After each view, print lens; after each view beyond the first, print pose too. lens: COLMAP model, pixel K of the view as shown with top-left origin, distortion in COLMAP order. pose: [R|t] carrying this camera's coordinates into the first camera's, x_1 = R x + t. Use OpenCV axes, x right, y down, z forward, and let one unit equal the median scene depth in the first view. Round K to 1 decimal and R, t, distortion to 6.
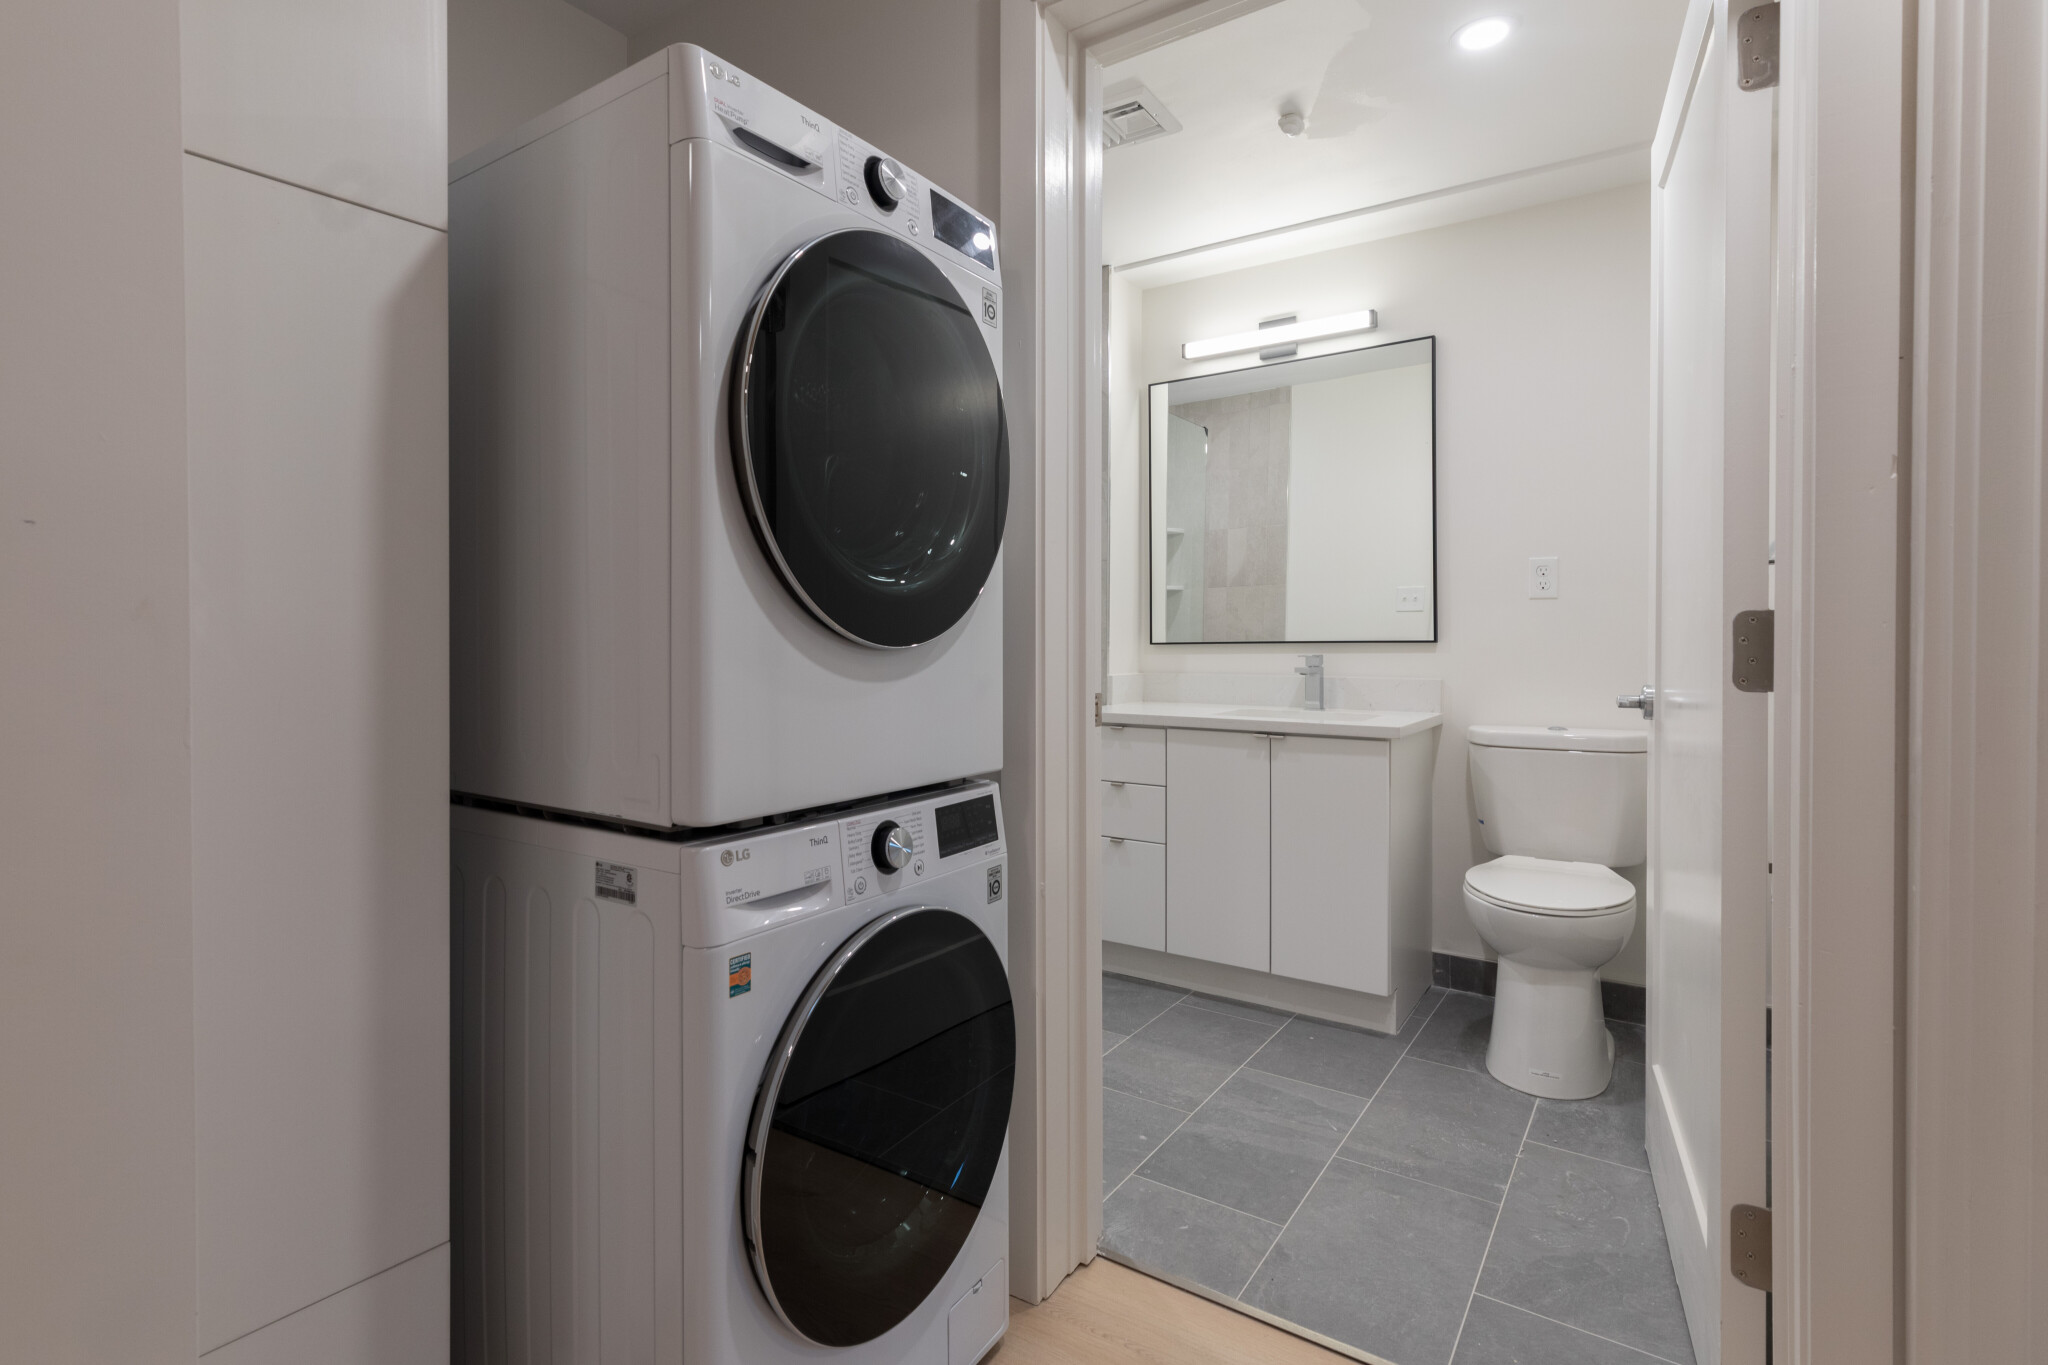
lens RADIAL K [[954.1, 0, 1021.4], [0, 954.1, 663.5], [0, 0, 1]] dist [0.003465, 0.000794]
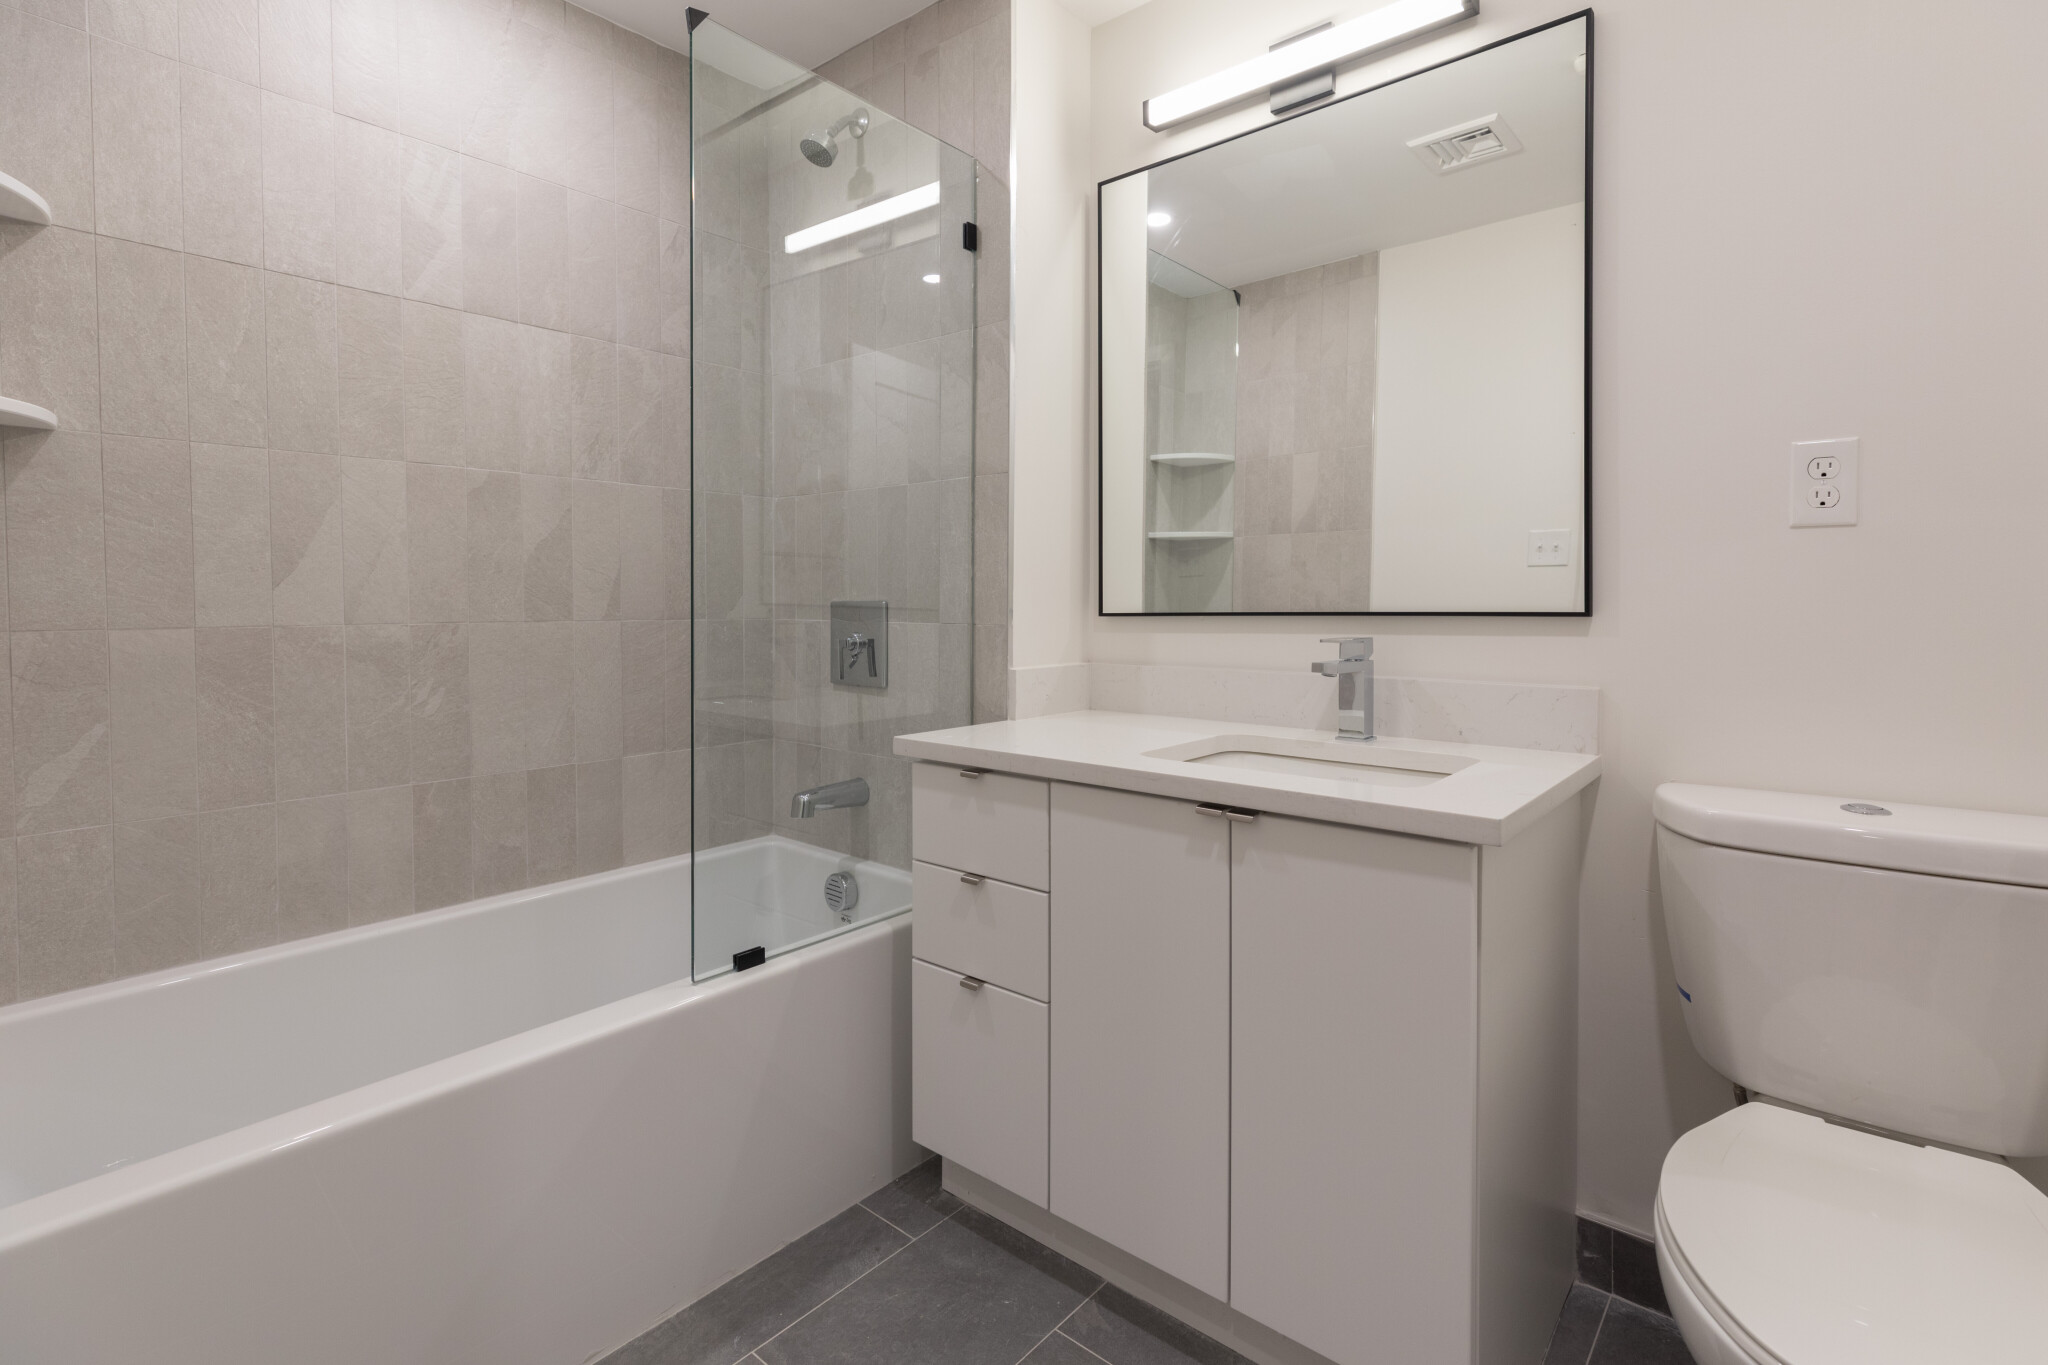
lens RADIAL K [[954.1, 0, 1090.9], [0, 954.1, 632.5], [0, 0, 1]] dist [0.003465, 0.000794]
pose [[0.997739, 0.004671, -0.067040, 0.201911], [-0.004224, 0.999968, 0.006806, -0.015579], [0.067069, -0.006507, 0.997727, 0.470239]]
